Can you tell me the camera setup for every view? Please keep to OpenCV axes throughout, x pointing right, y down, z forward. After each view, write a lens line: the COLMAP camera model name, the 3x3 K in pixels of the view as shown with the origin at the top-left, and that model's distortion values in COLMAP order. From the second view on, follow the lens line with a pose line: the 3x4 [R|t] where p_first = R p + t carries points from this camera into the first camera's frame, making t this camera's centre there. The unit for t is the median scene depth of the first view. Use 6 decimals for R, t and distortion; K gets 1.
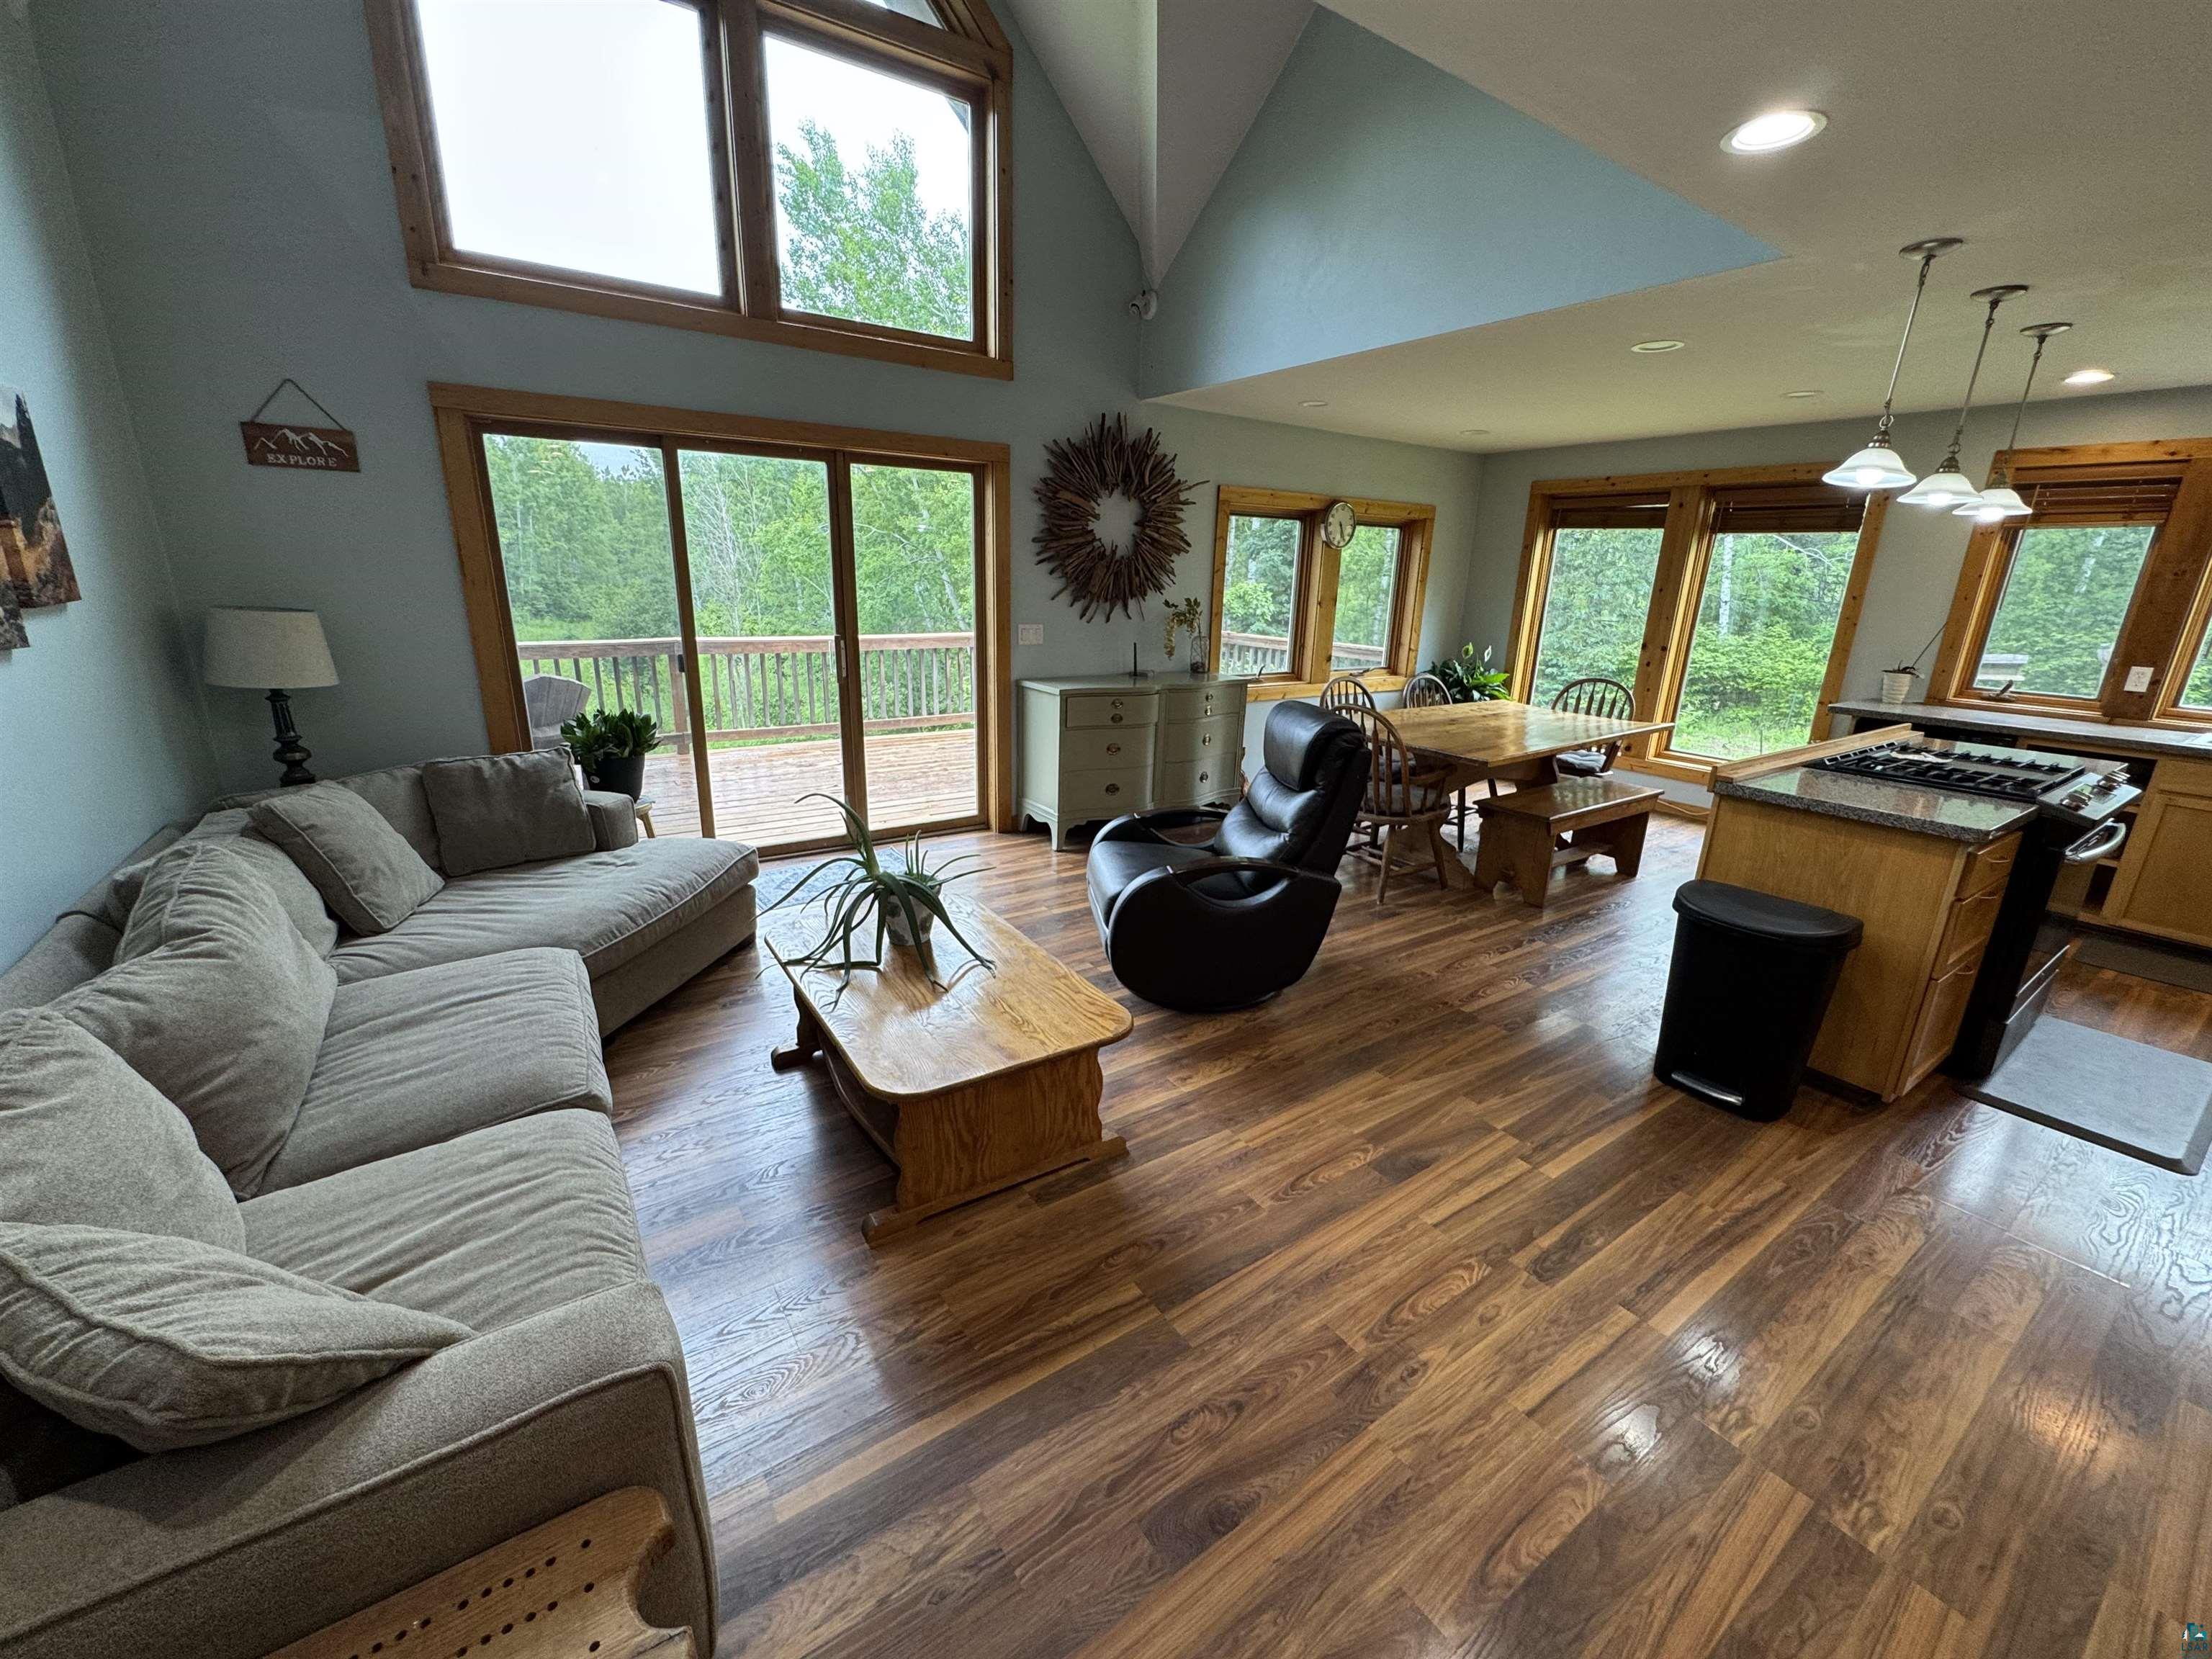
lens RADIAL K [[888.3, 0, 1105.6], [0, 888.3, 829.3], [0, 0, 1]] dist [-0.003319, -0.000060]
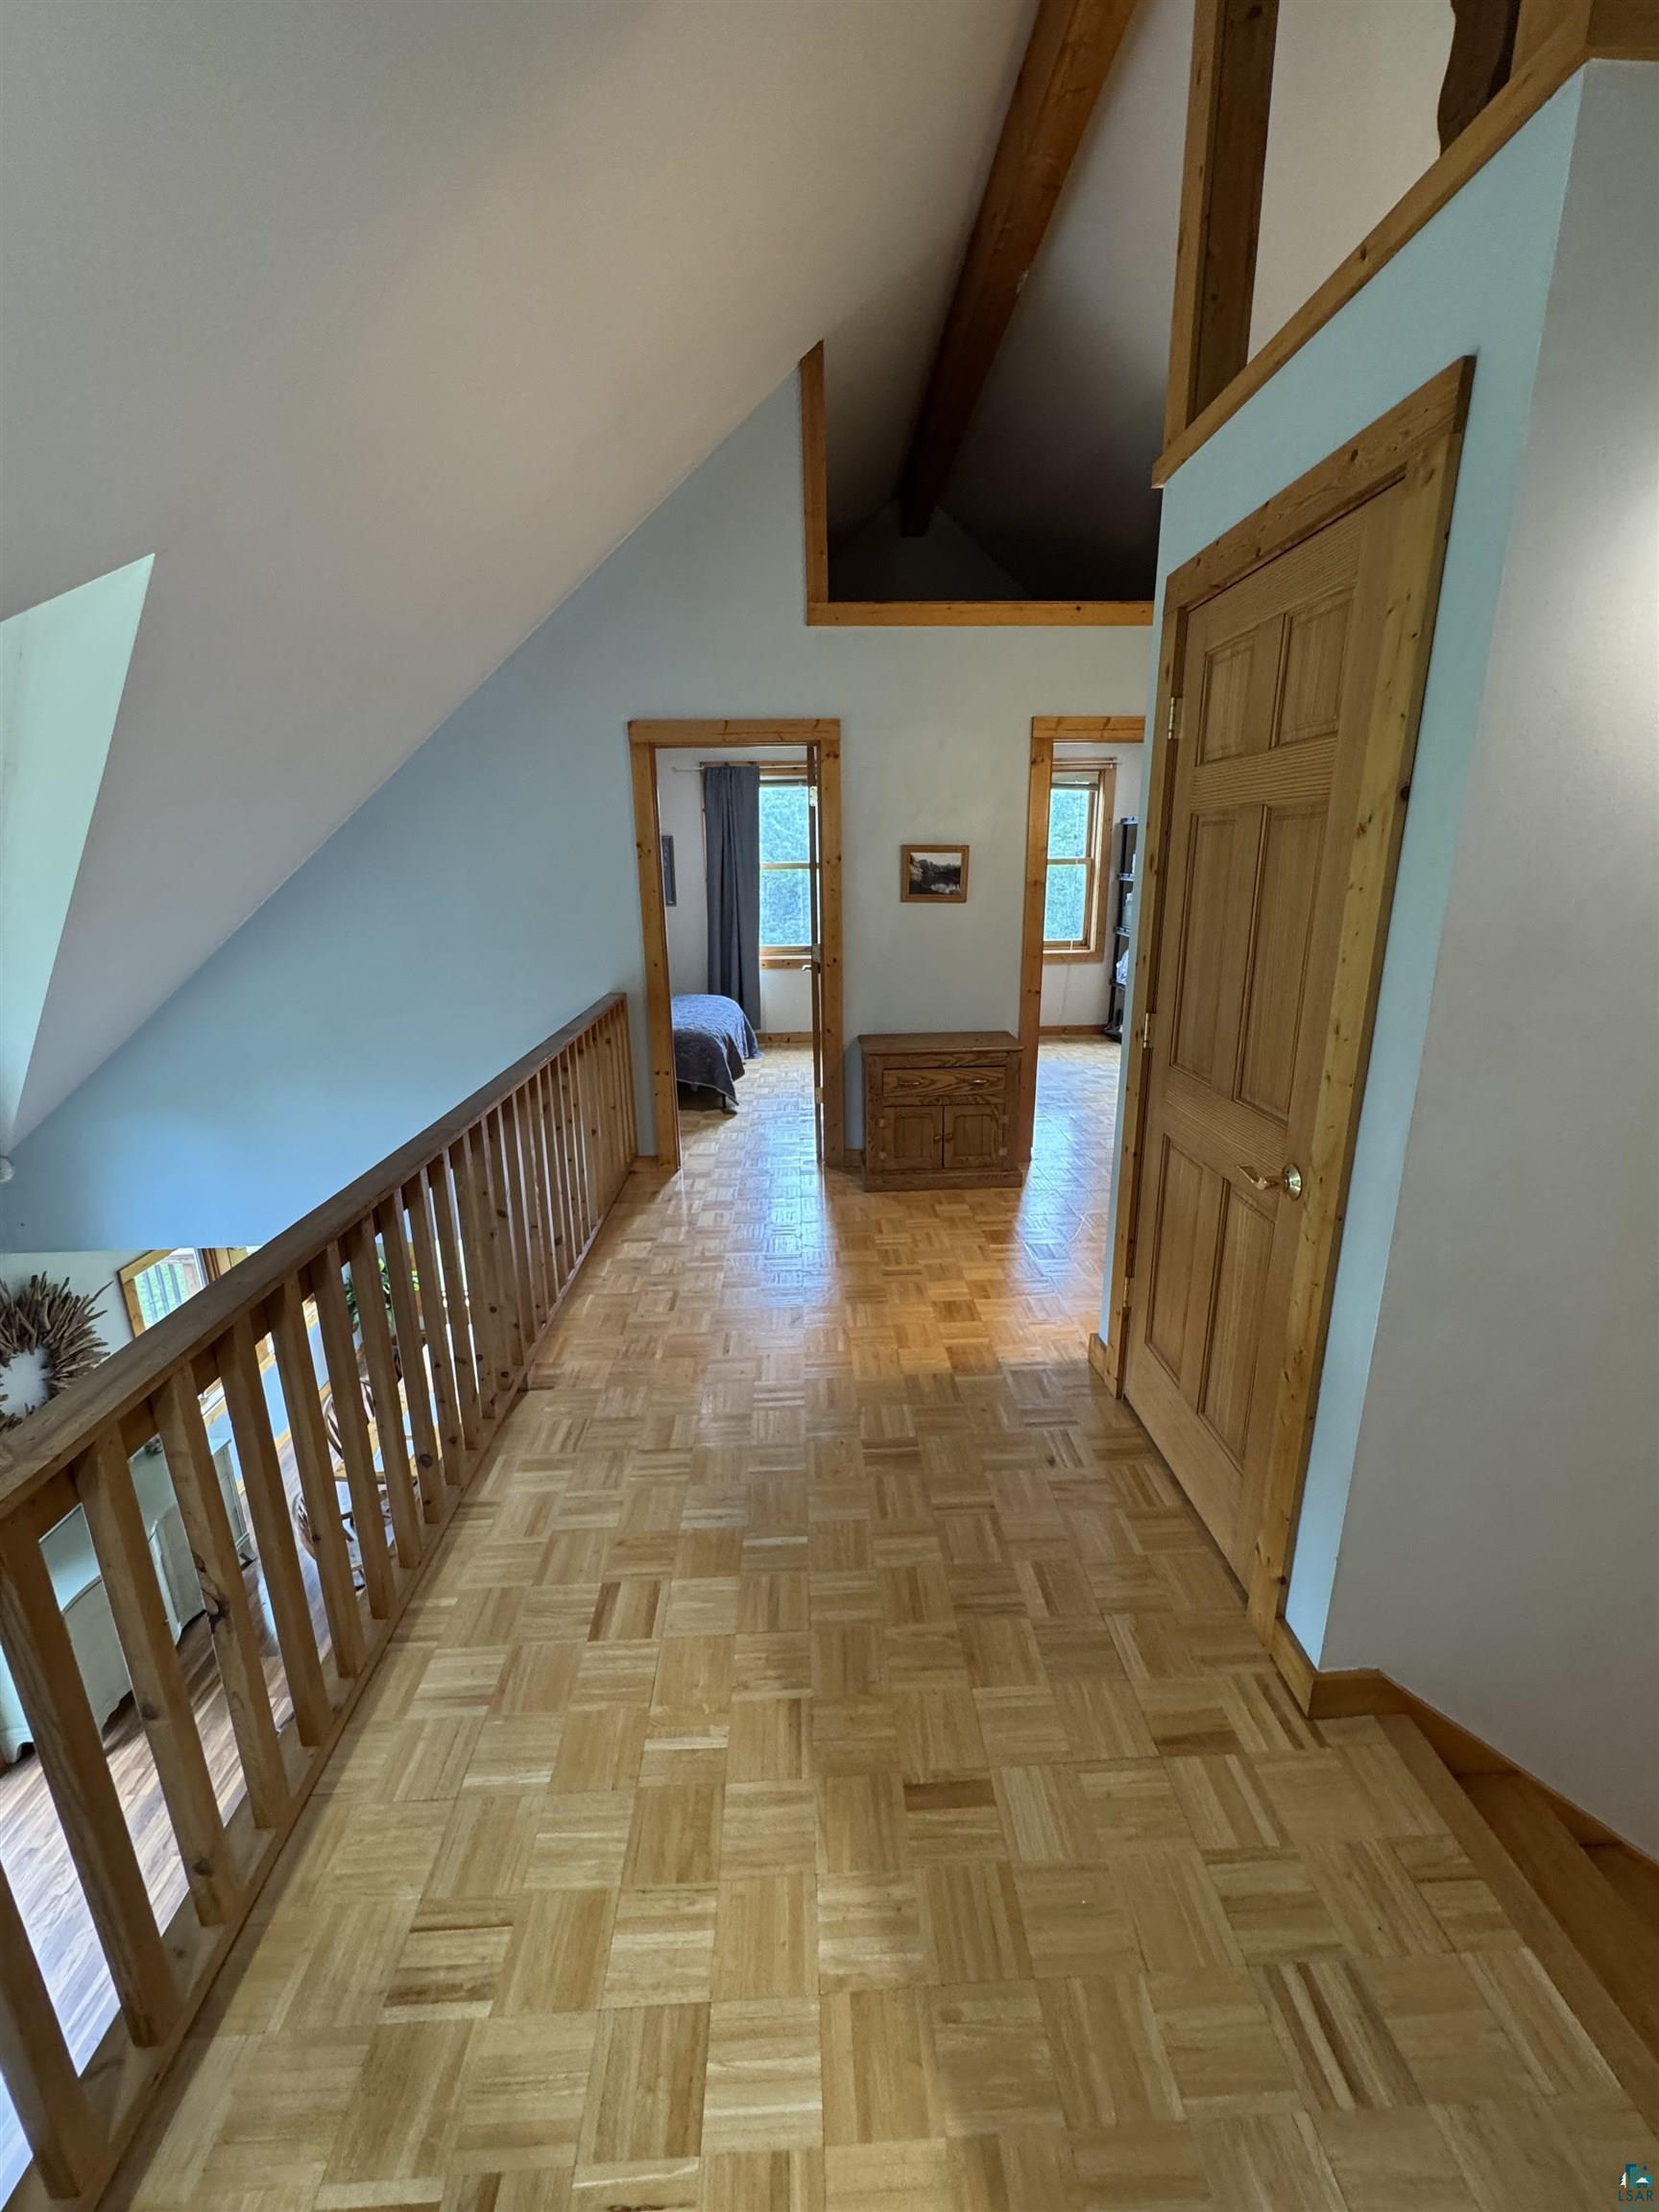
lens RADIAL K [[888.3, 0, 831.7], [0, 888.3, 1103.9], [0, 0, 1]] dist [-0.003319, -0.000060]
pose [[0.527049, -0.265067, 0.807439, -0.211214], [0.272246, 0.952703, 0.135048, -0.528459], [-0.805047, 0.148645, 0.574285, -0.221573]]
